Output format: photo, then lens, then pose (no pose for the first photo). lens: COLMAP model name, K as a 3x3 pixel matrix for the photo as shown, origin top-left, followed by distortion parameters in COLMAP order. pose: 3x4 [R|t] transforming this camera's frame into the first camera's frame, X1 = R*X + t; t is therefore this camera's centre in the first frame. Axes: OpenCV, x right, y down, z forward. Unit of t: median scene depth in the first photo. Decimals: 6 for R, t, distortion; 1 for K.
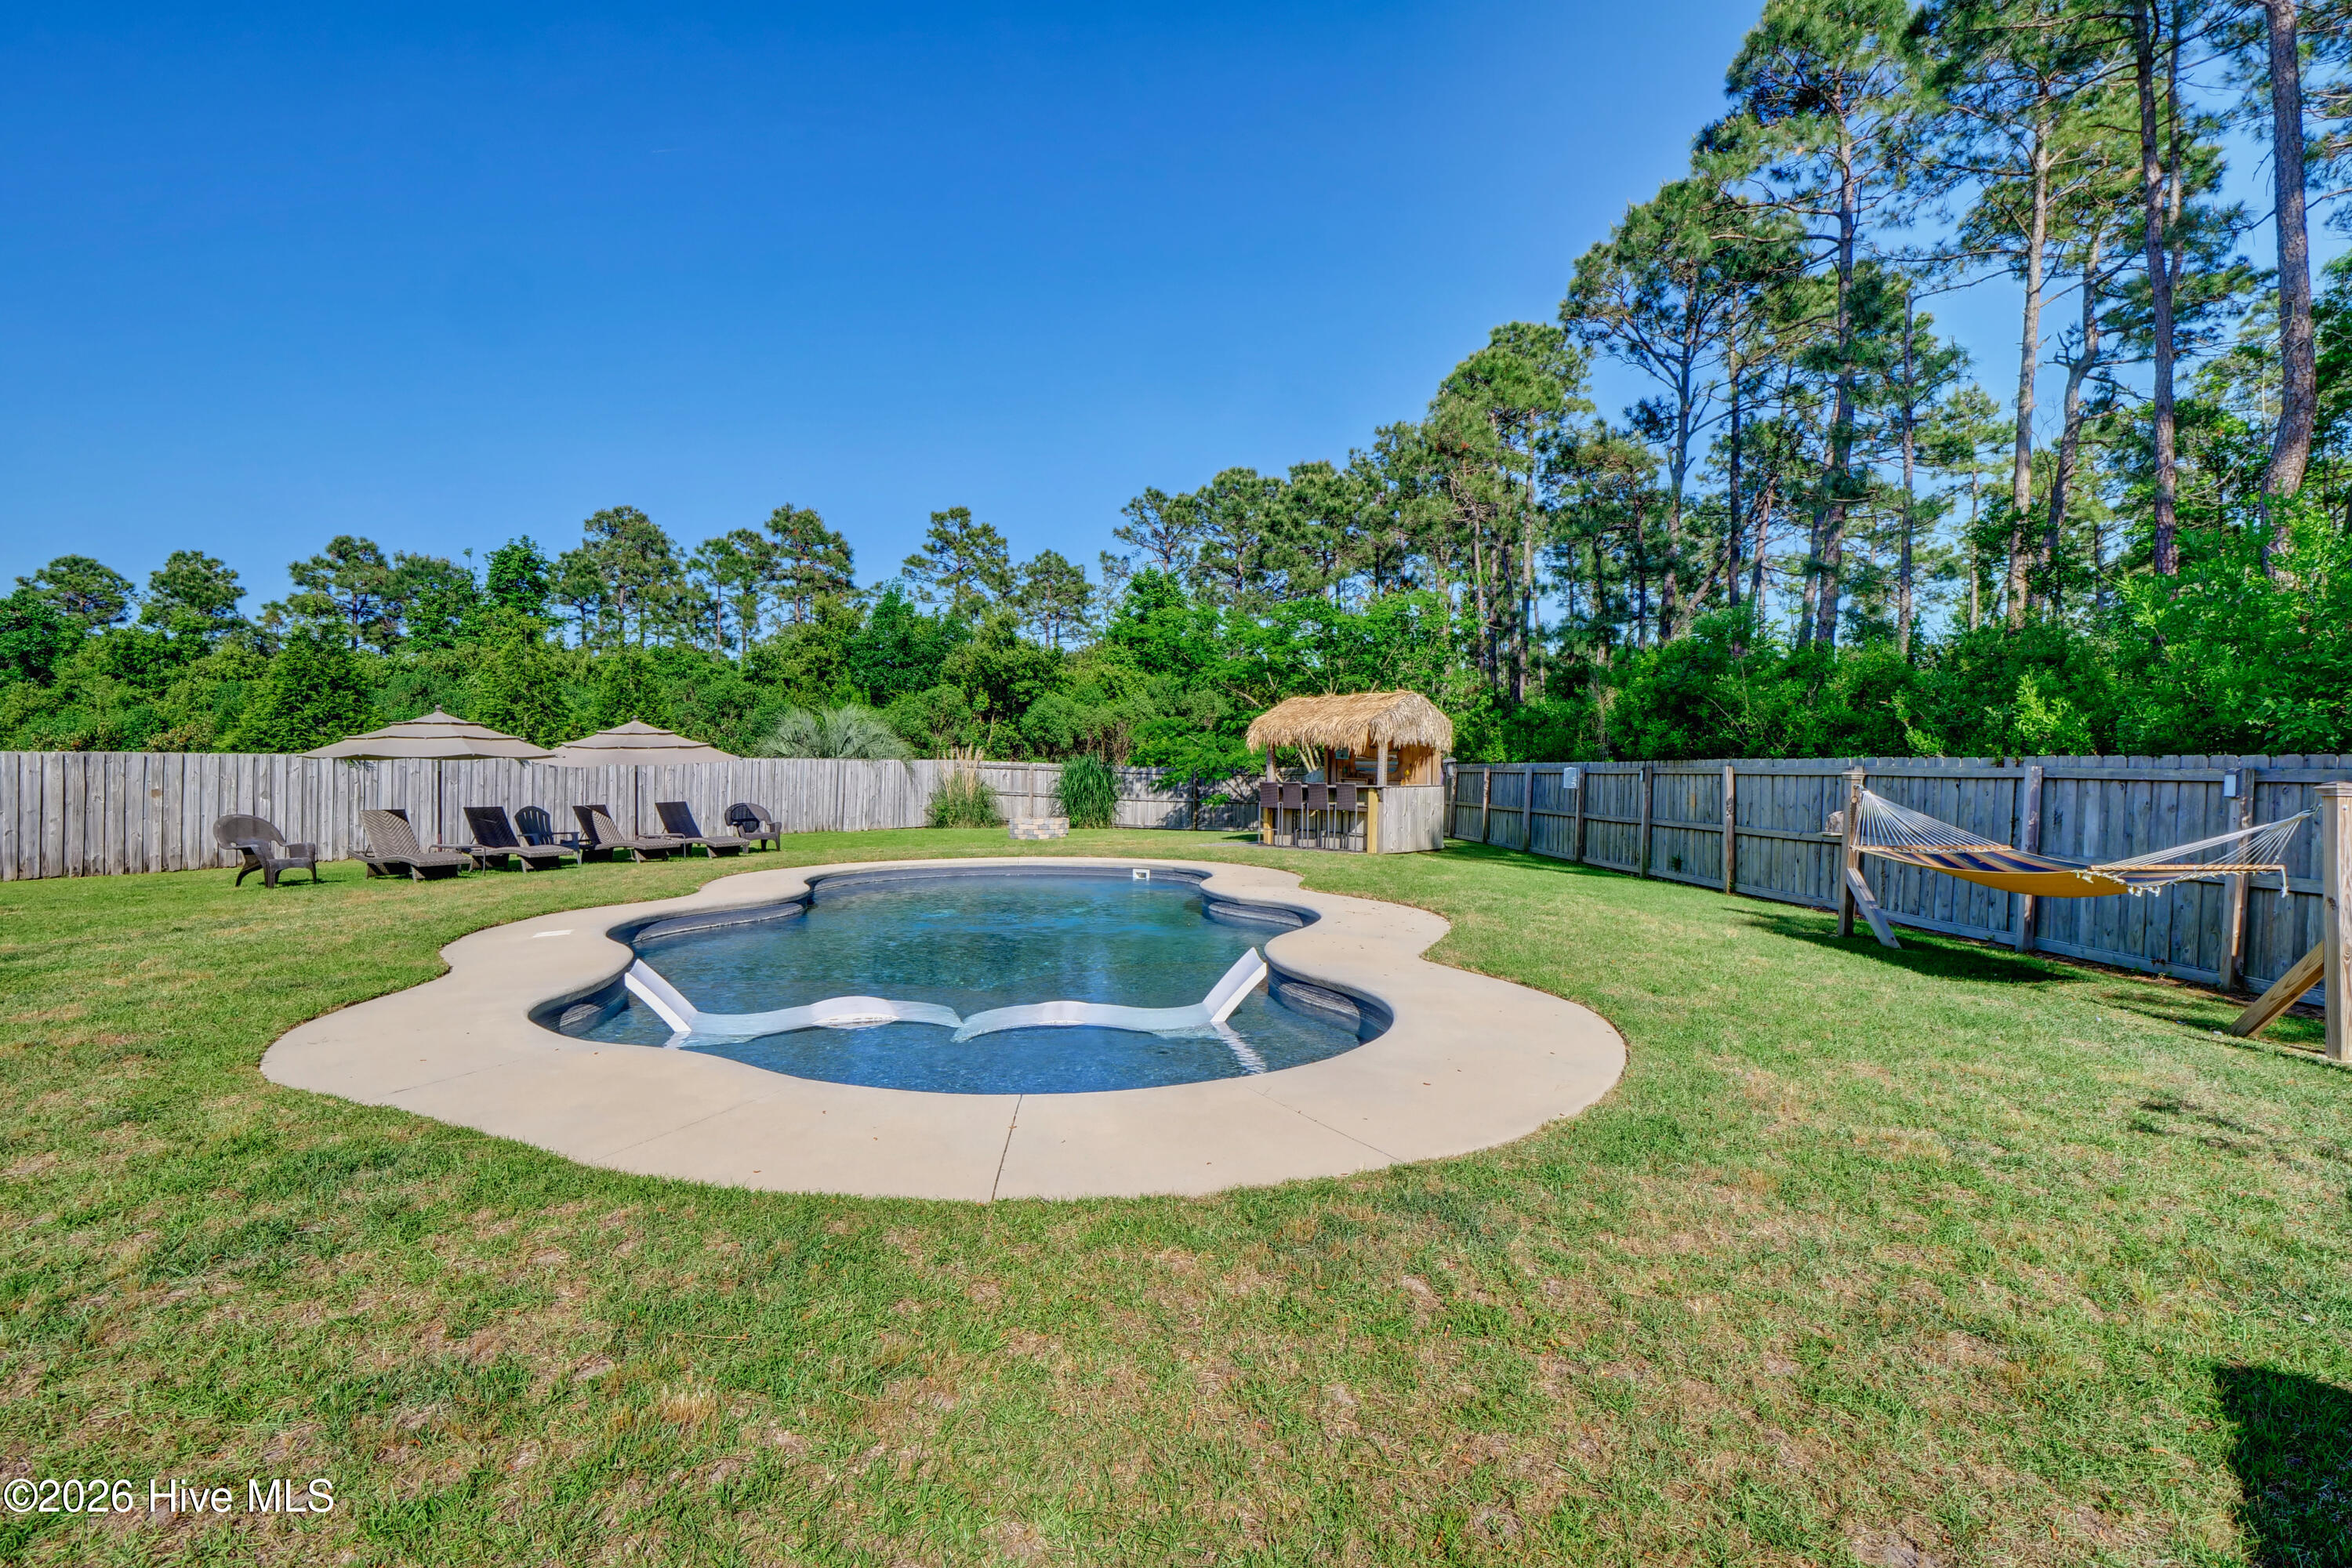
lens RADIAL K [[1217.6, 0, 1166.5], [0, 1217.6, 780.7], [0, 0, 1]] dist [0.000972, -0.016871]
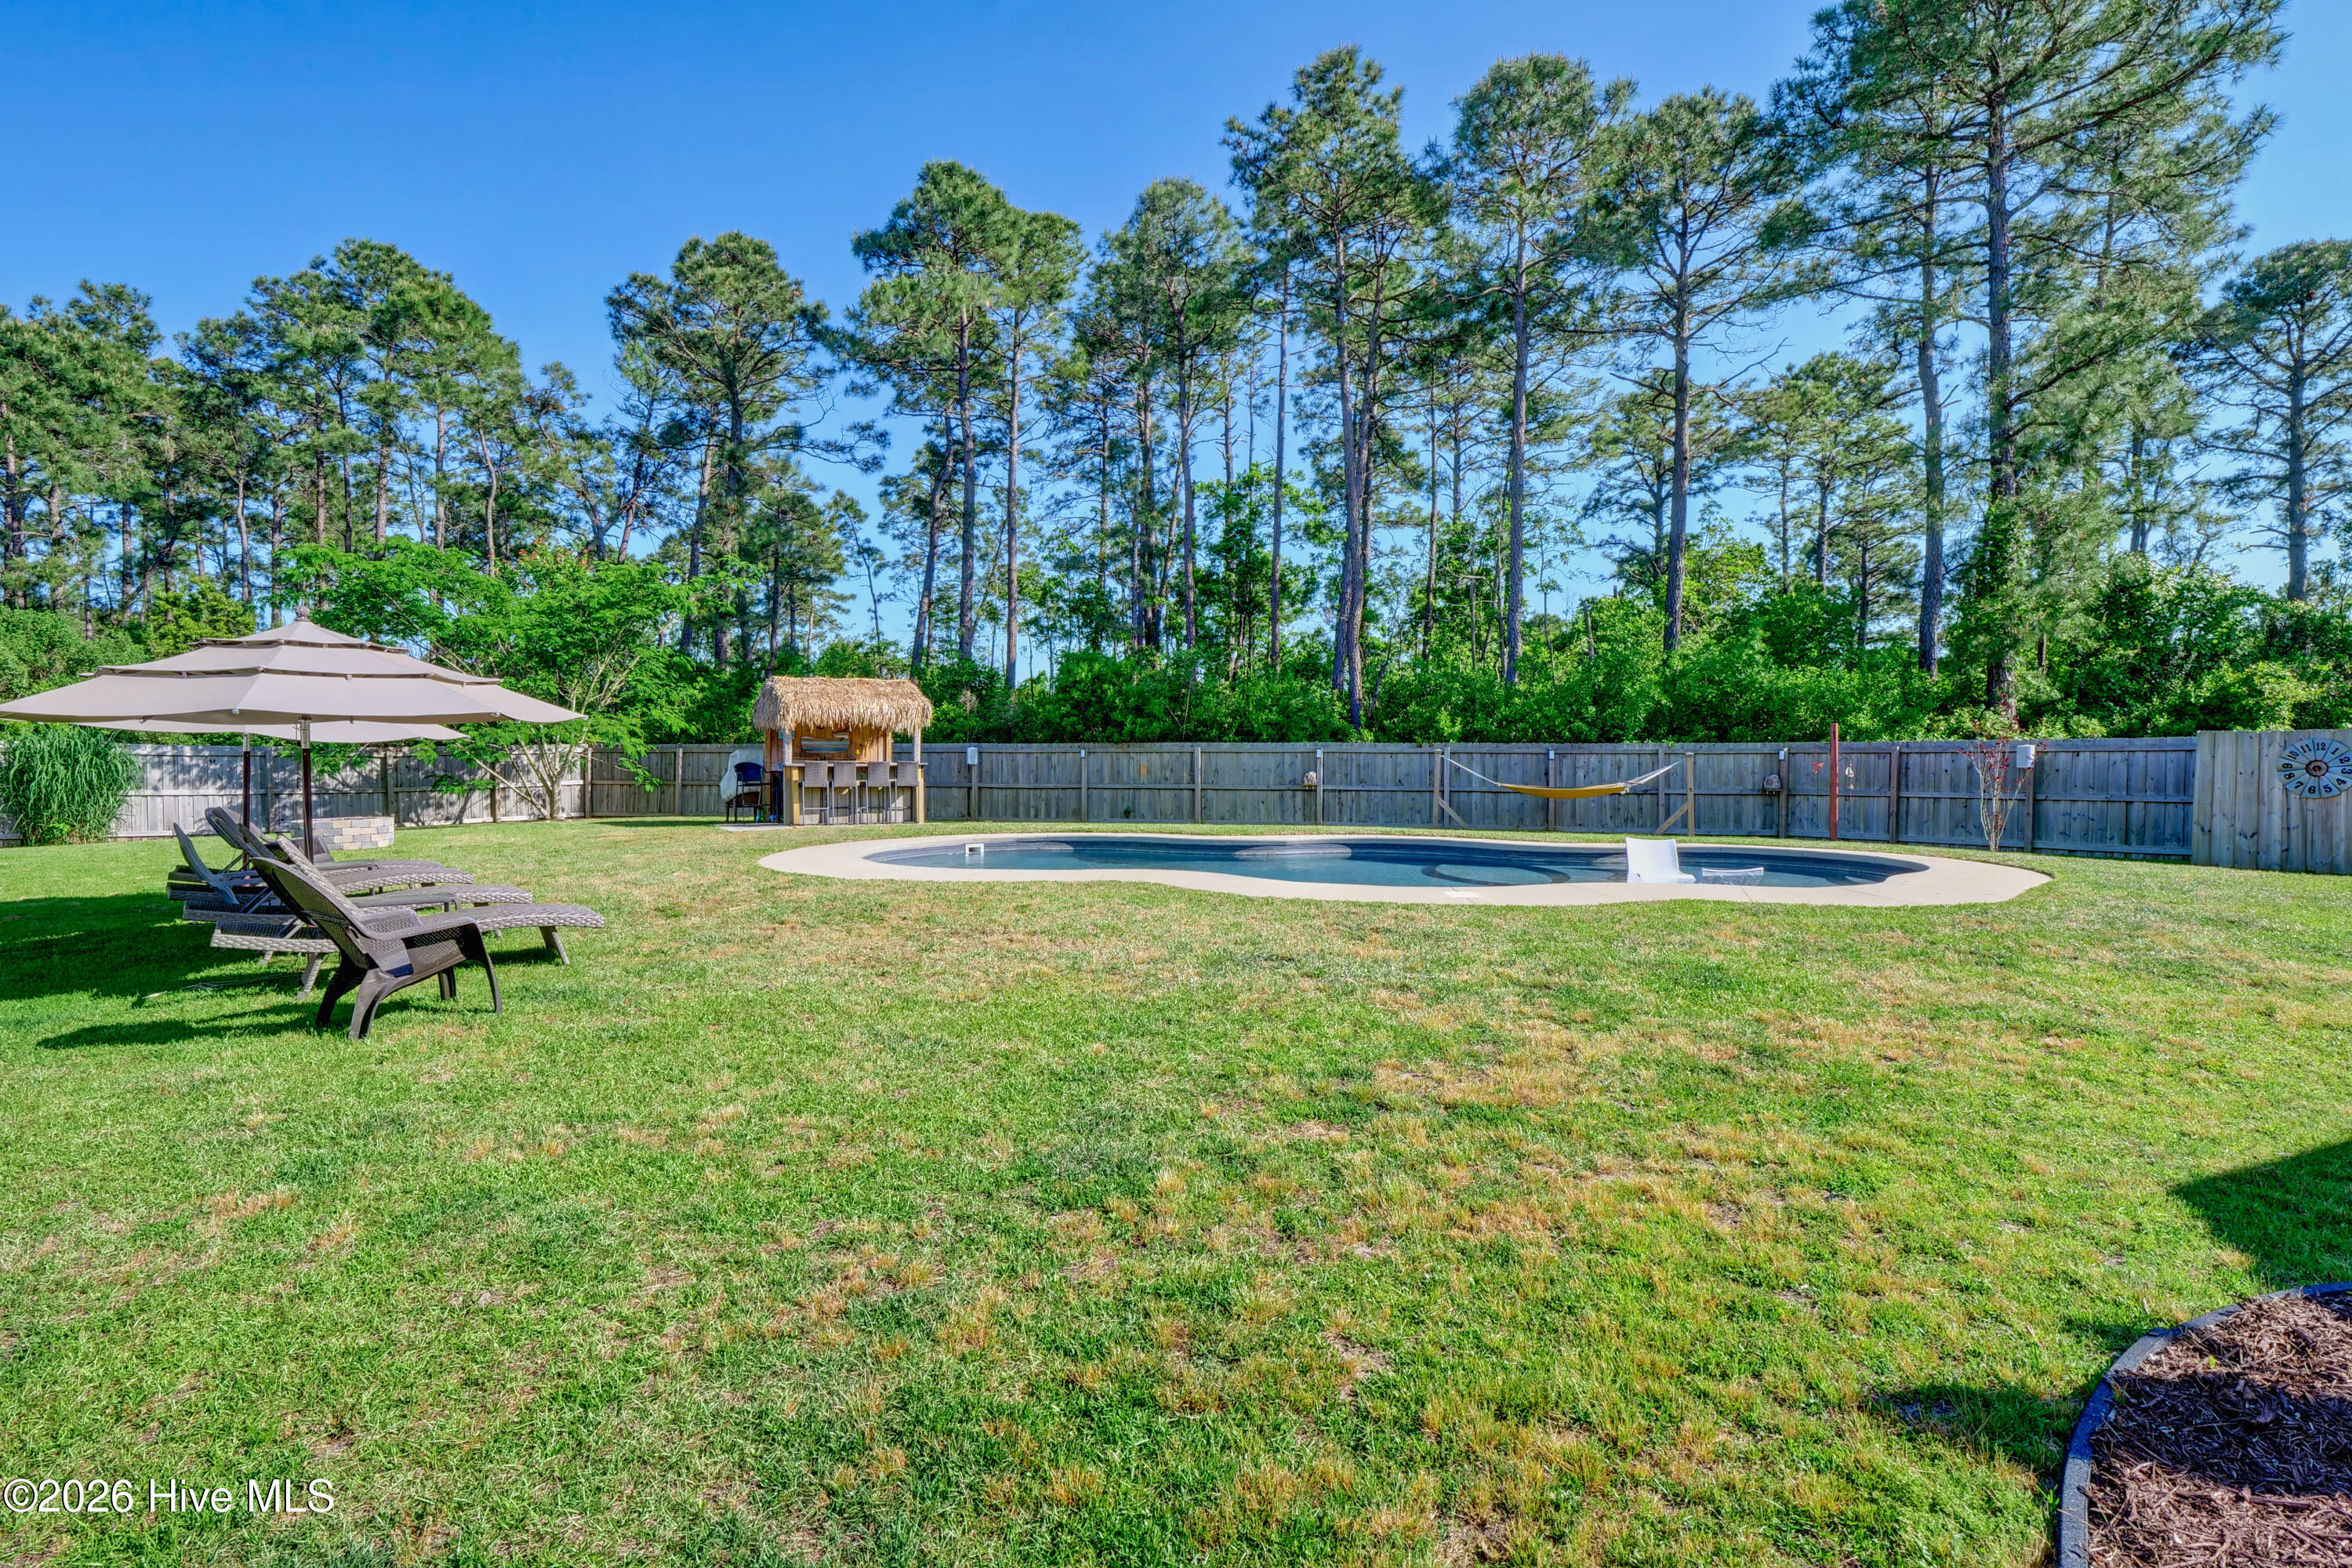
lens RADIAL K [[1151.3, 0, 1173.0], [0, 1151.3, 770.6], [0, 0, 1]] dist [-0.012144, 0.000268]
pose [[0.286227, -0.016215, 0.958025, -0.413872], [0.008059, 0.999862, 0.014516, -0.001205], [-0.958128, 0.003566, 0.286318, 0.252977]]
